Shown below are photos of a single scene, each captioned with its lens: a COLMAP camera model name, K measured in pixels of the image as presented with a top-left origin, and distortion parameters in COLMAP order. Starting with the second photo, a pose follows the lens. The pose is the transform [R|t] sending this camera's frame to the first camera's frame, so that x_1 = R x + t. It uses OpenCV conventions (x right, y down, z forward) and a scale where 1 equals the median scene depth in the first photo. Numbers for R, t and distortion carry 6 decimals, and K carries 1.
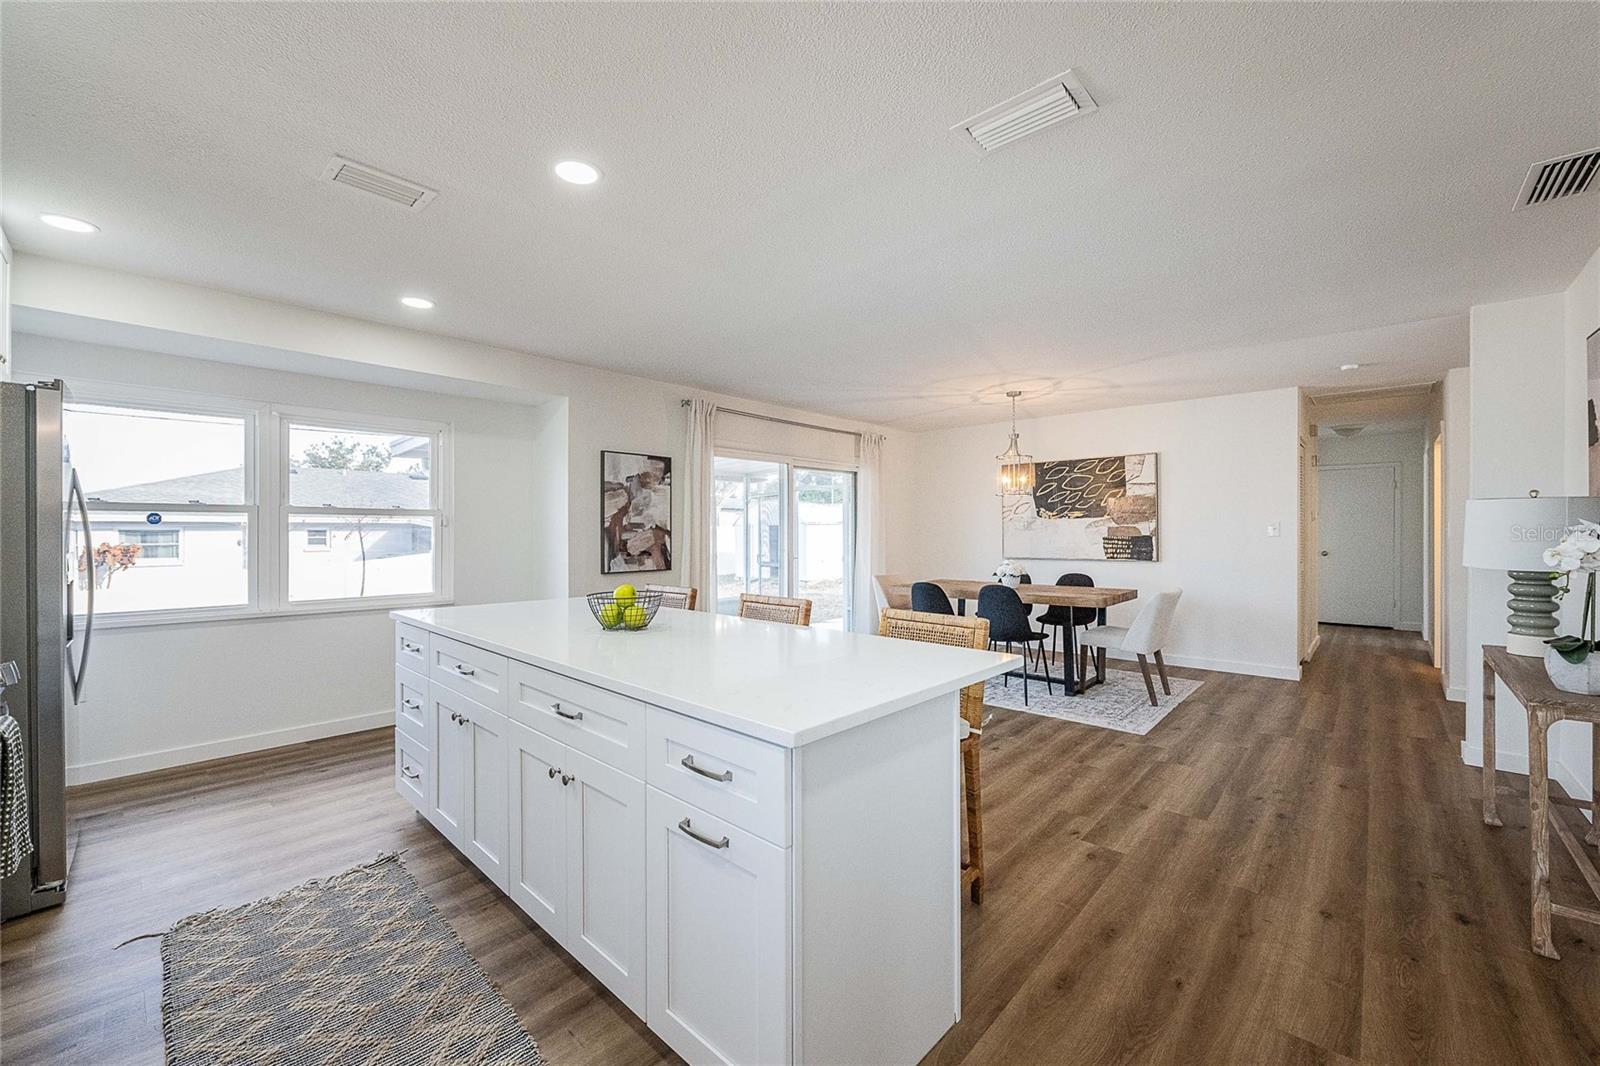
lens RADIAL K [[637.6, 0, 800.0], [0, 637.6, 533.0], [0, 0, 1]] dist [-0.000986, -0.000073]
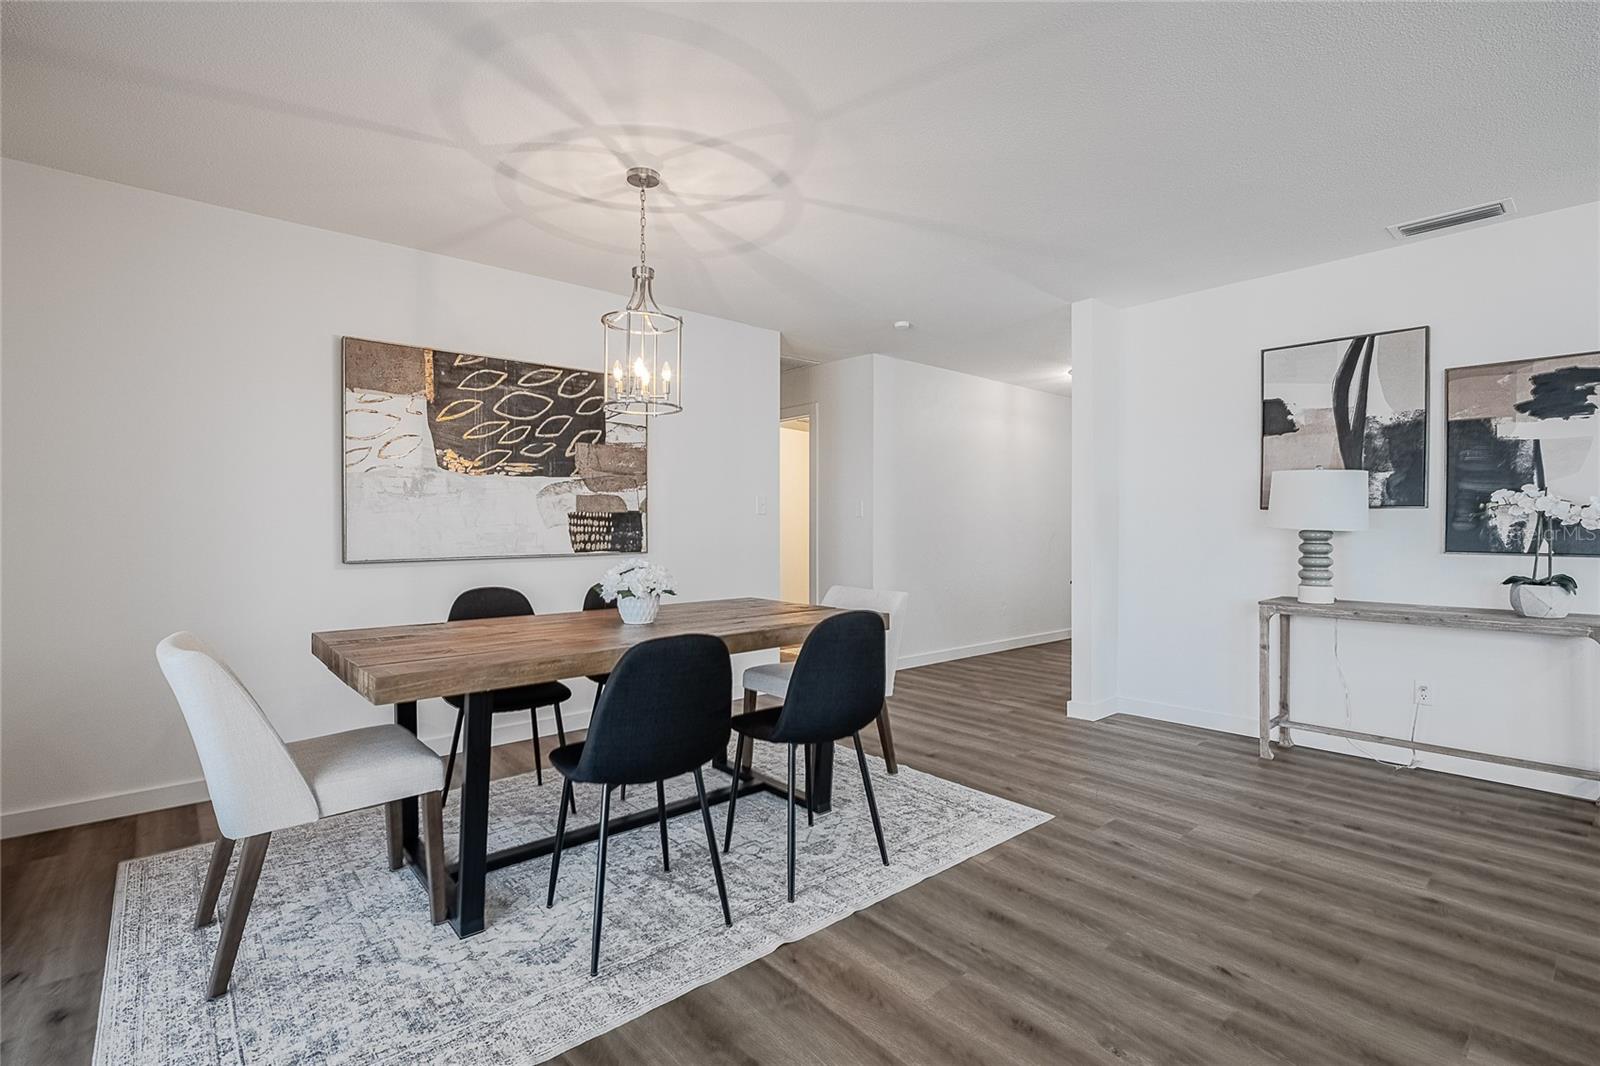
lens RADIAL K [[746.3, 0, 802.4], [0, 746.3, 521.7], [0, 0, 1]] dist [-0.002170, -0.000036]
pose [[0.105826, 0.009726, 0.994337, -0.146455], [0.002730, 0.999946, -0.010072, 0.021371], [-0.994381, 0.003780, 0.105794, 0.764202]]
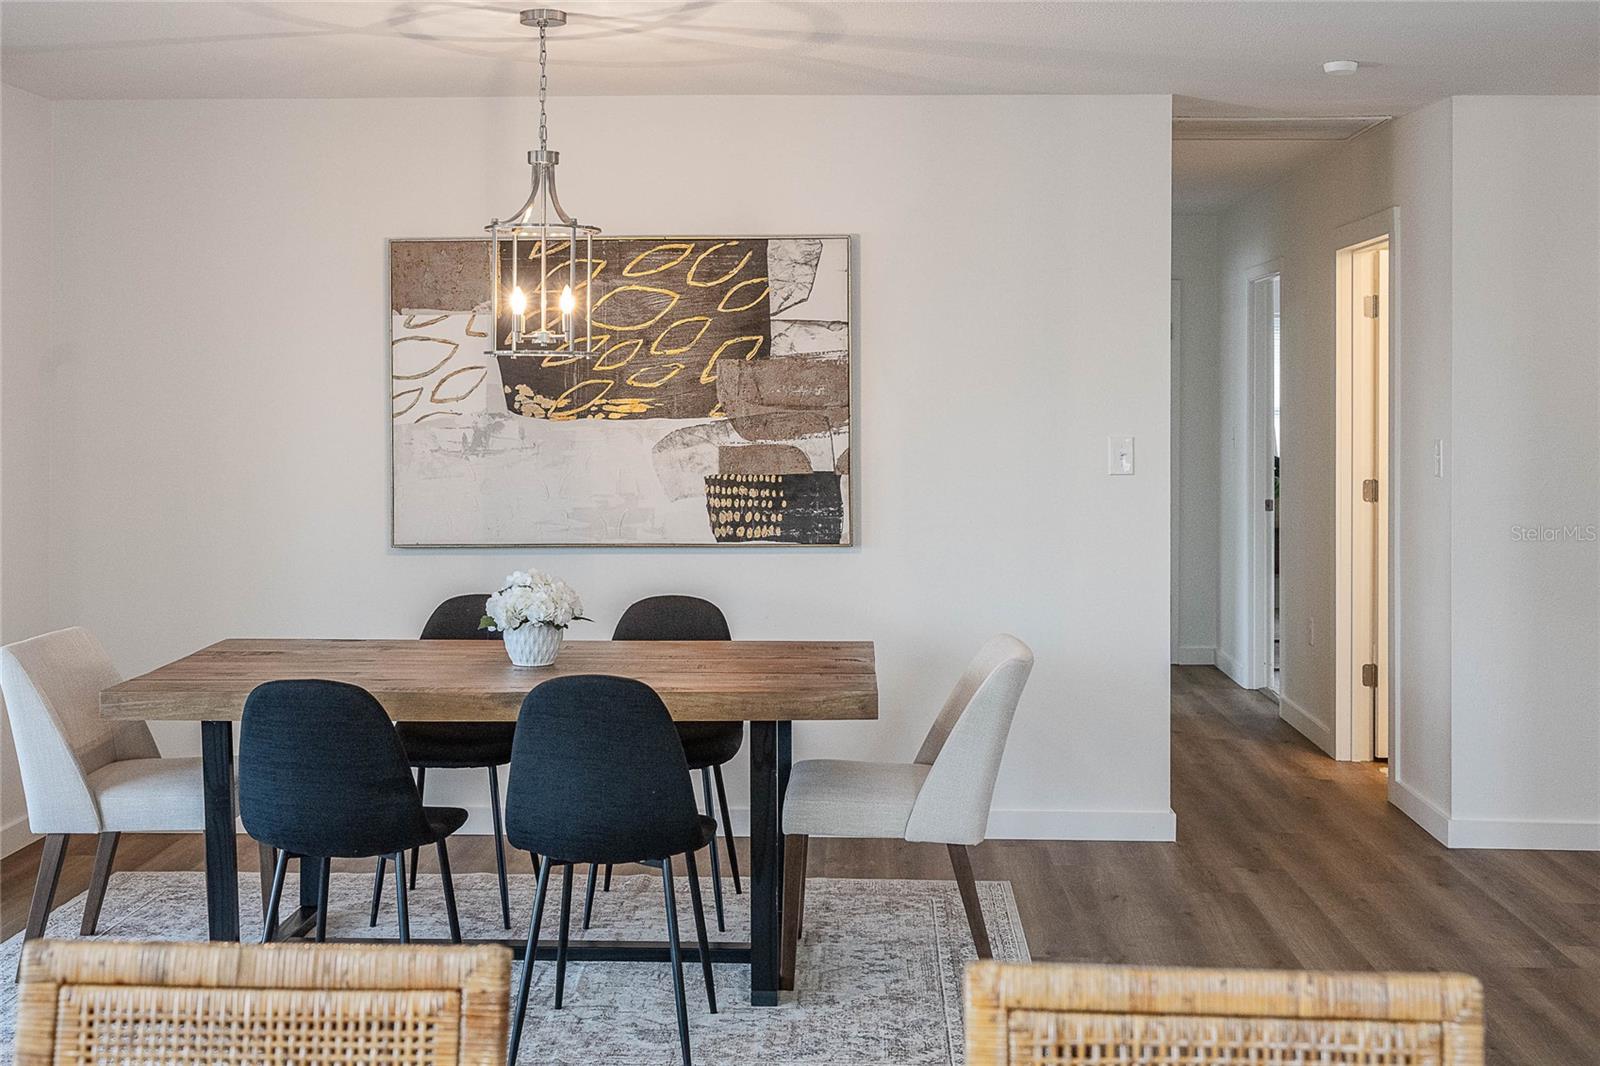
lens RADIAL K [[1936.2, 0, 774.2], [0, 1936.2, 409.6], [0, 0, 1]] dist [-0.006494, -0.005289]
pose [[0.764663, -0.001554, 0.644428, -0.155946], [-0.000336, 0.999996, 0.002810, -0.033032], [-0.644430, -0.002365, 0.764660, 0.212164]]
